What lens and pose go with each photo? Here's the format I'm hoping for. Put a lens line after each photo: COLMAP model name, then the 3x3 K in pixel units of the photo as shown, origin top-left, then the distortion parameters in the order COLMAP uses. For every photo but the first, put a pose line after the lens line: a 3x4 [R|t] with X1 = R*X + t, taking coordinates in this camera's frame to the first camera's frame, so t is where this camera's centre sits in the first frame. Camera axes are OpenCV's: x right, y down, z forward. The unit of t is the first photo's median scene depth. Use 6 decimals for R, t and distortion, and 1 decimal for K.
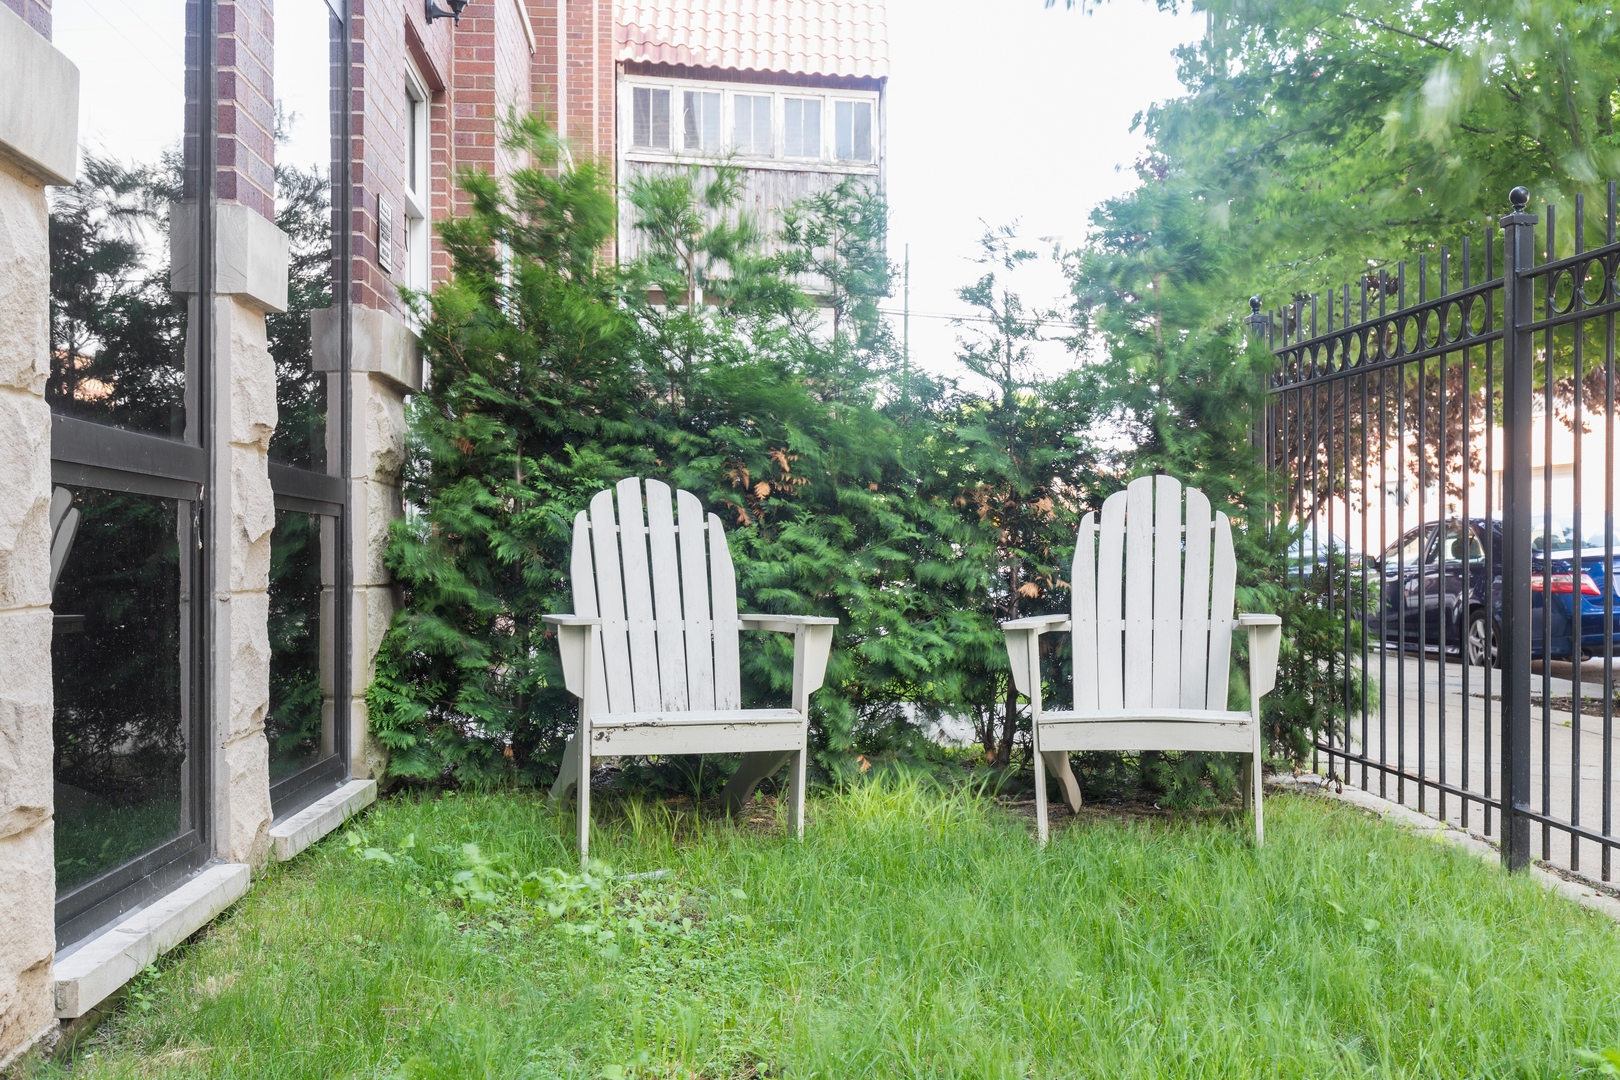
lens RADIAL K [[1592.4, 0, 810.7], [0, 1592.4, 545.4], [0, 0, 1]] dist [-0.000610, 0.000000]
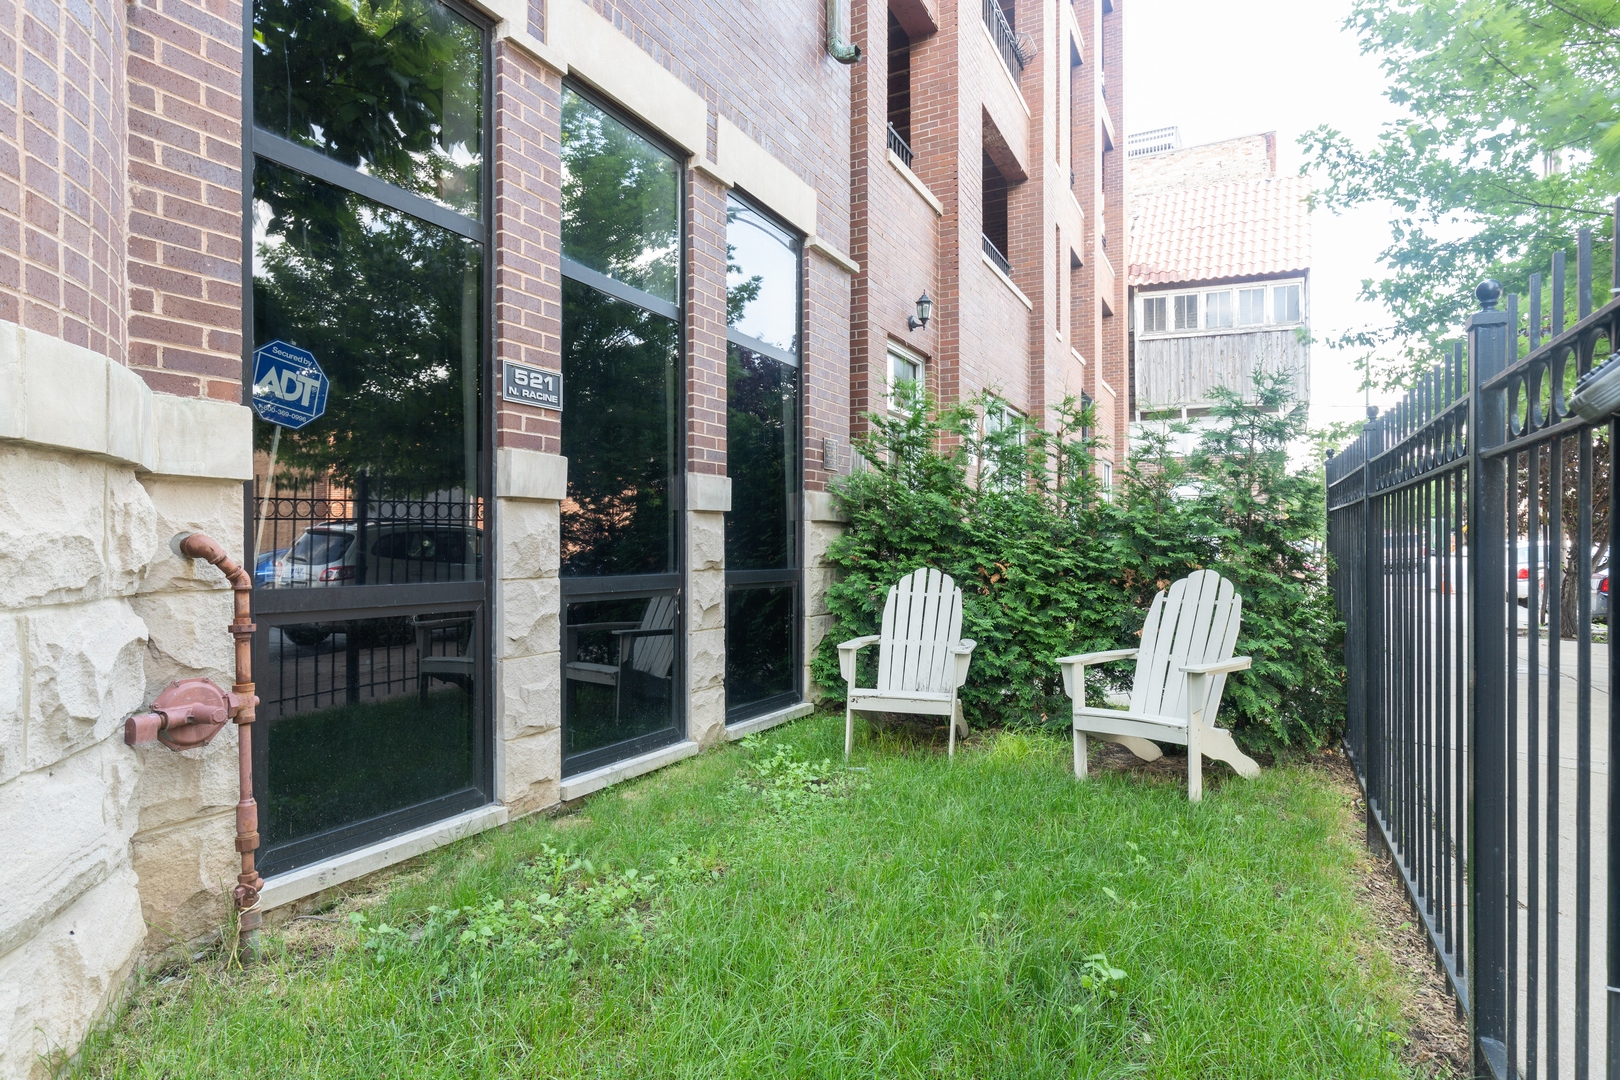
lens RADIAL K [[831.9, 0, 809.1], [0, 831.9, 542.0], [0, 0, 1]] dist [0.004331, 0.002427]
pose [[0.849450, -0.004847, -0.527647, 0.326070], [0.005100, 0.999987, -0.000975, -0.074964], [0.527645, -0.001863, 0.849463, 0.004981]]
